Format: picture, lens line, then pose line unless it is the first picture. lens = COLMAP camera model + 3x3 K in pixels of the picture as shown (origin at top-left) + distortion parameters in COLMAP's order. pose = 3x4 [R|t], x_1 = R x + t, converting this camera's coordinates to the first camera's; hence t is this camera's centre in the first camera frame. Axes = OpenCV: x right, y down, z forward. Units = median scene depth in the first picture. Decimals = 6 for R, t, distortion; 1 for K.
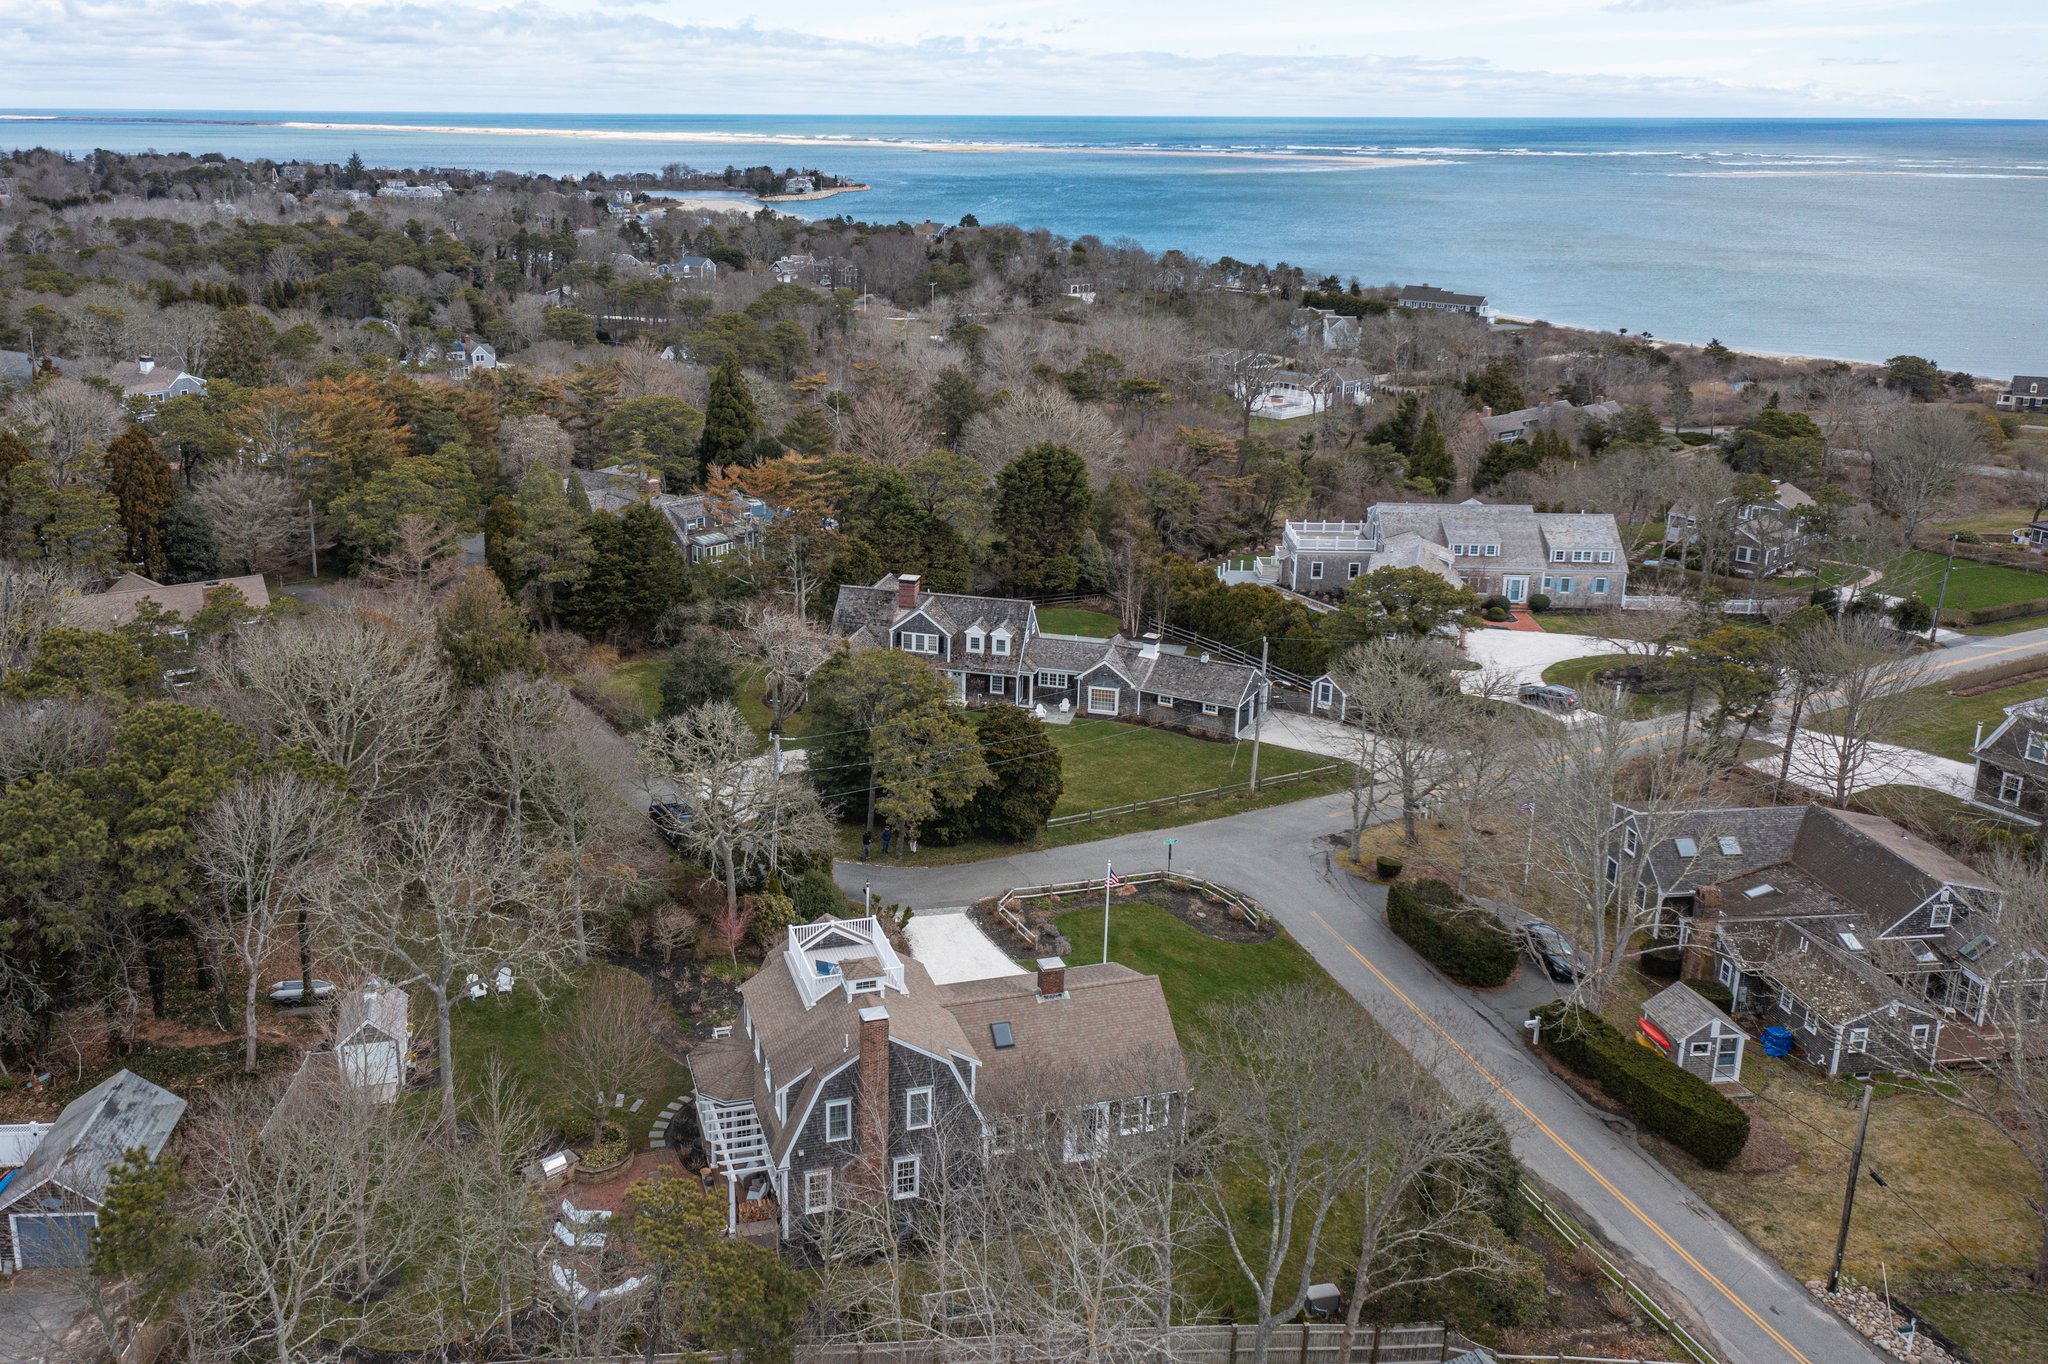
lens RADIAL K [[1687.5, 0, 911.5], [0, 1687.5, 590.0], [0, 0, 1]] dist [-0.002252, 0.013109]
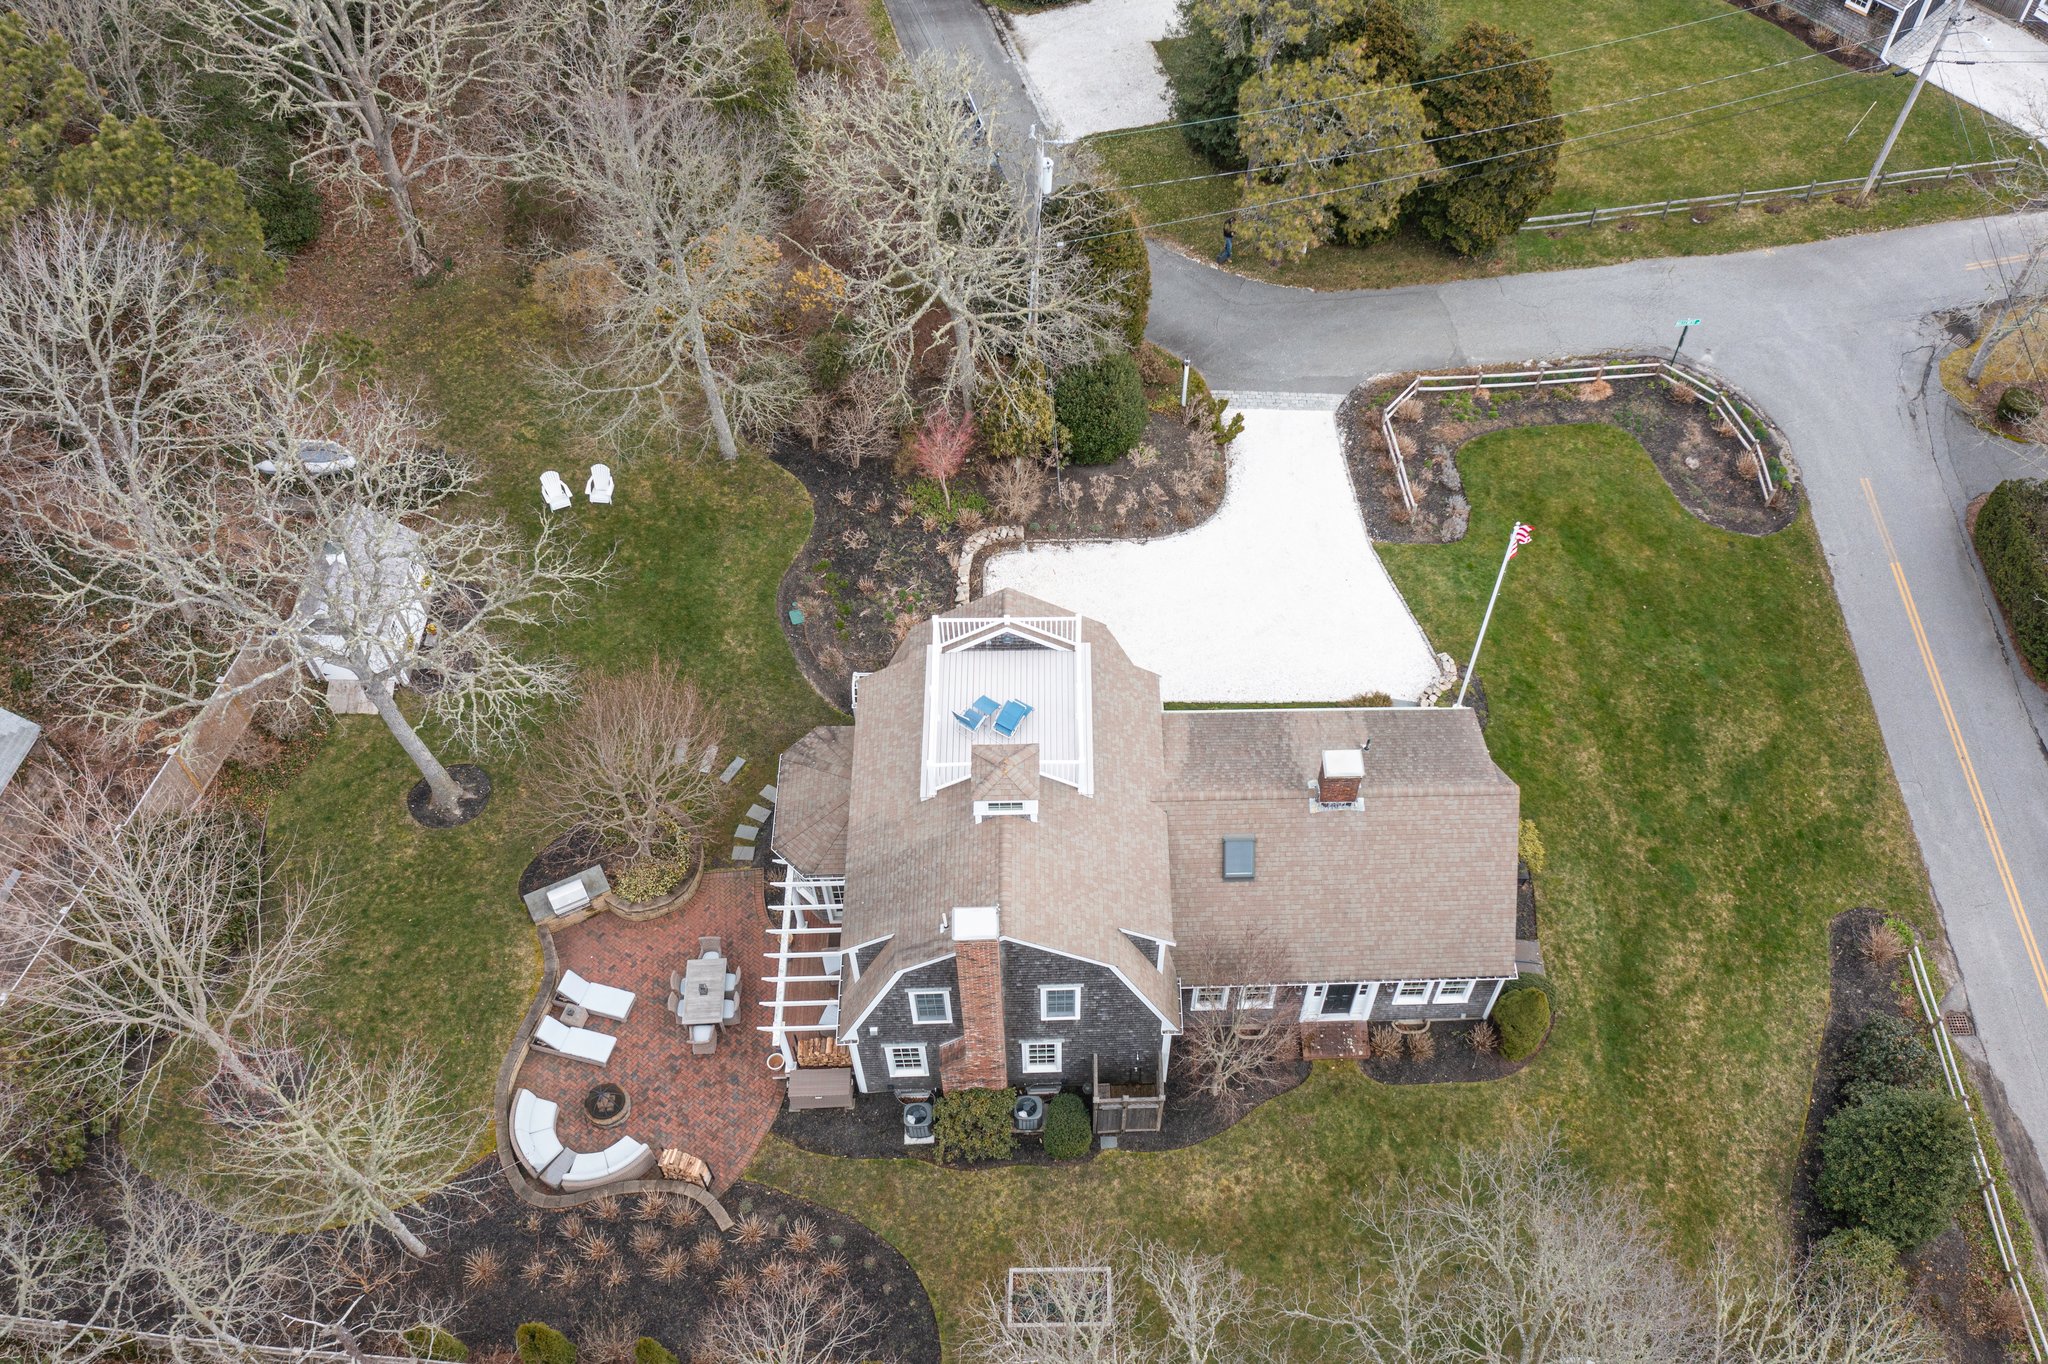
lens RADIAL K [[1673.7, 0, 1203.4], [0, 1673.7, 791.2], [0, 0, 1]] dist [0.003239, 0.005149]
pose [[0.977126, 0.196963, -0.080189, 0.055482], [-0.100136, 0.758795, 0.643585, -0.099835], [0.187610, -0.620834, 0.761162, 0.348045]]
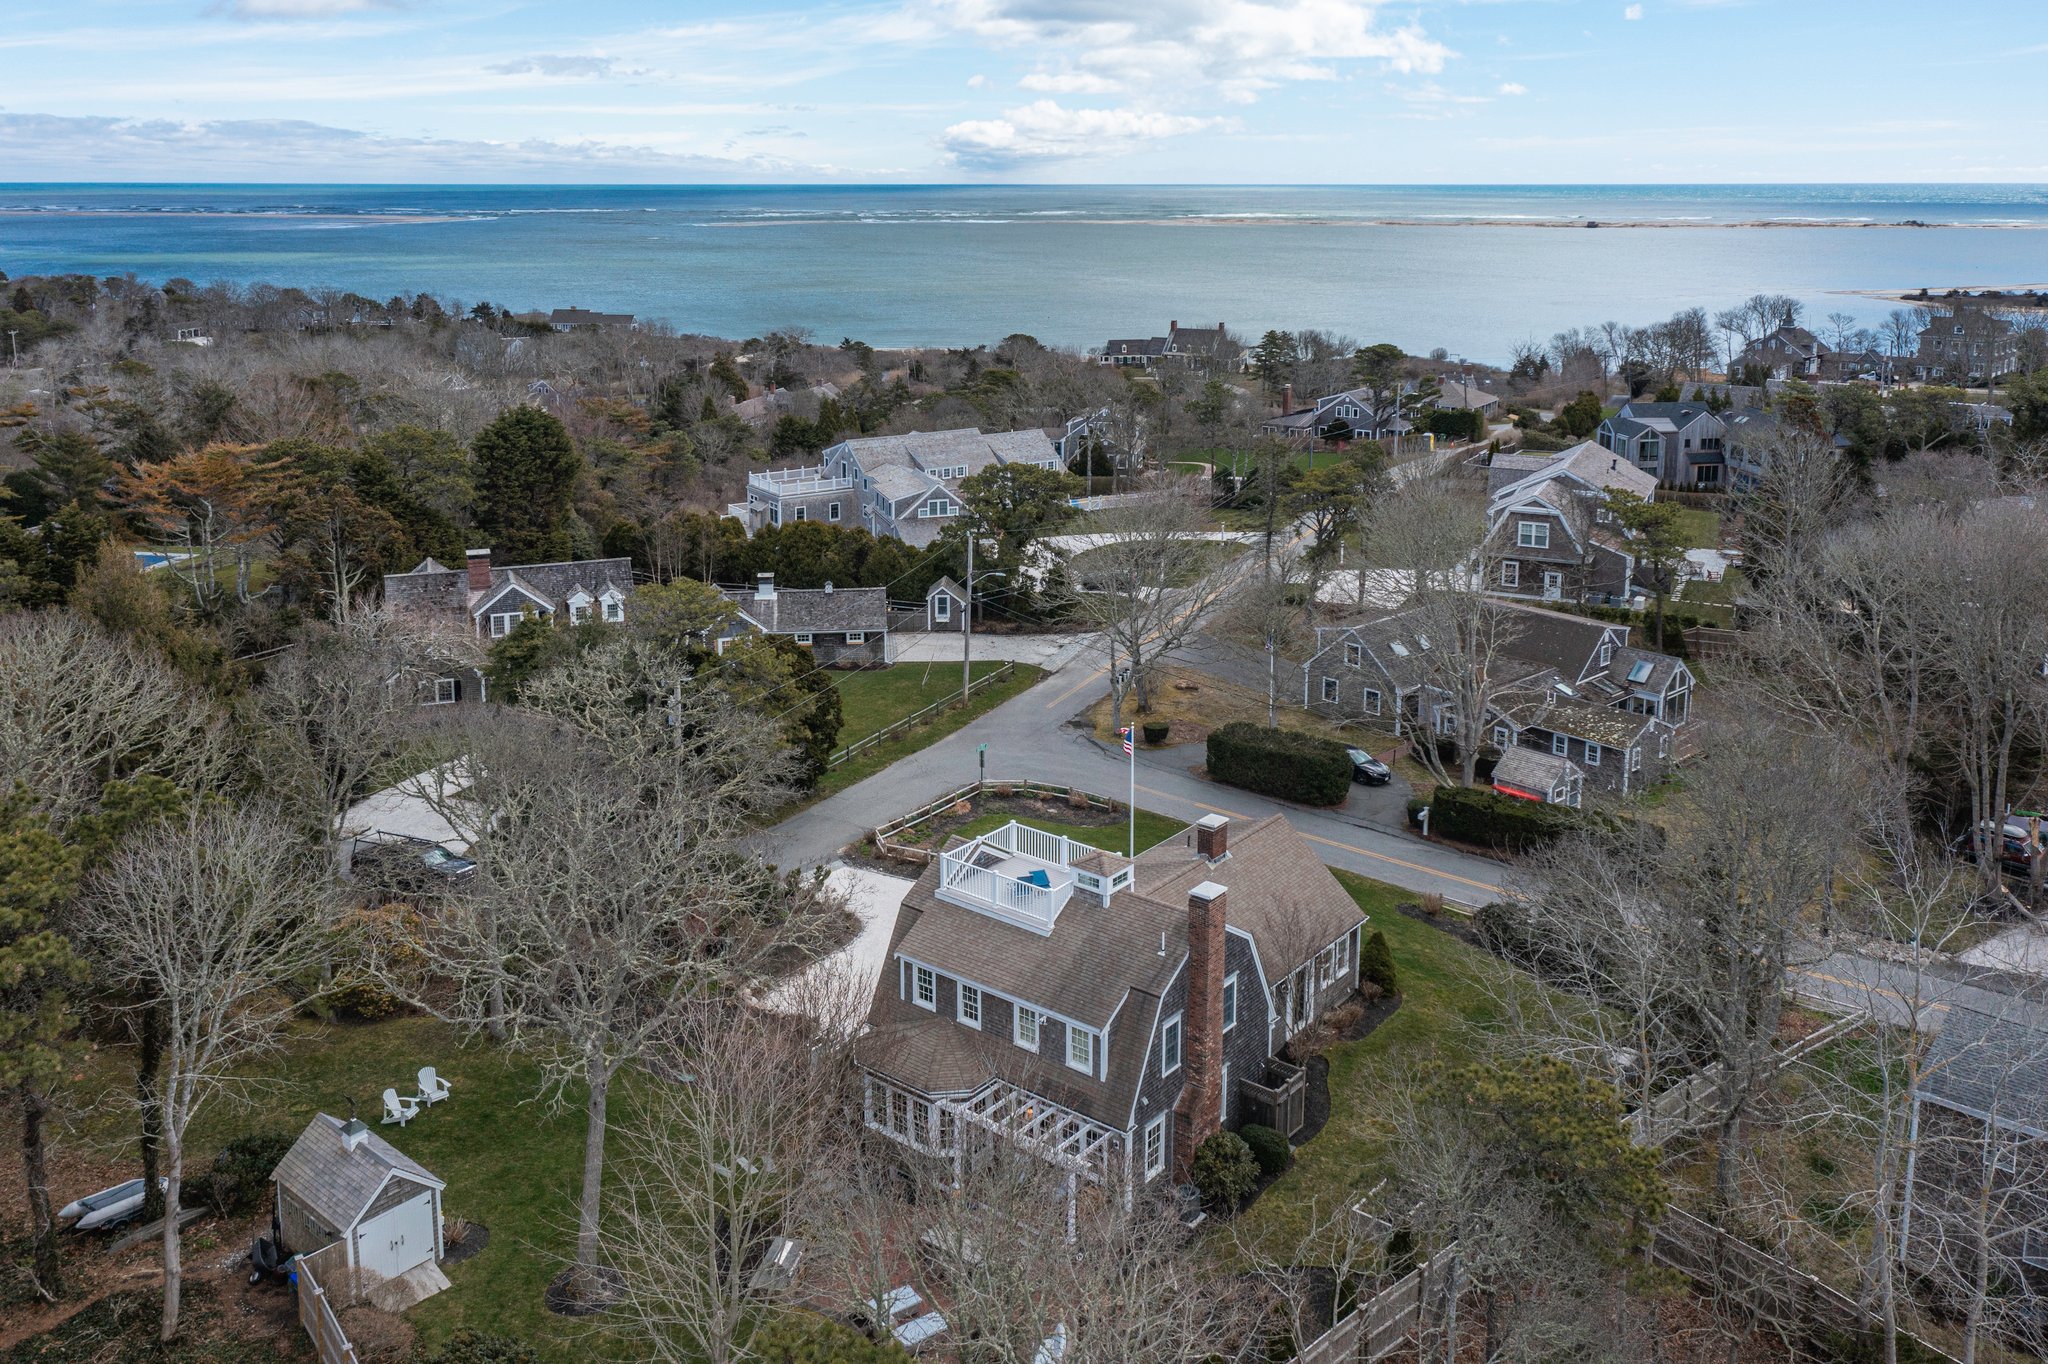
lens RADIAL K [[1655.7, 0, 1037.7], [0, 1655.7, 475.9], [0, 0, 1]] dist [-0.006565, 0.017492]
pose [[0.808024, -0.109535, 0.578878, -0.303762], [0.164643, 0.985400, -0.043359, 0.045241], [-0.565677, 0.130344, 0.814260, 0.221415]]
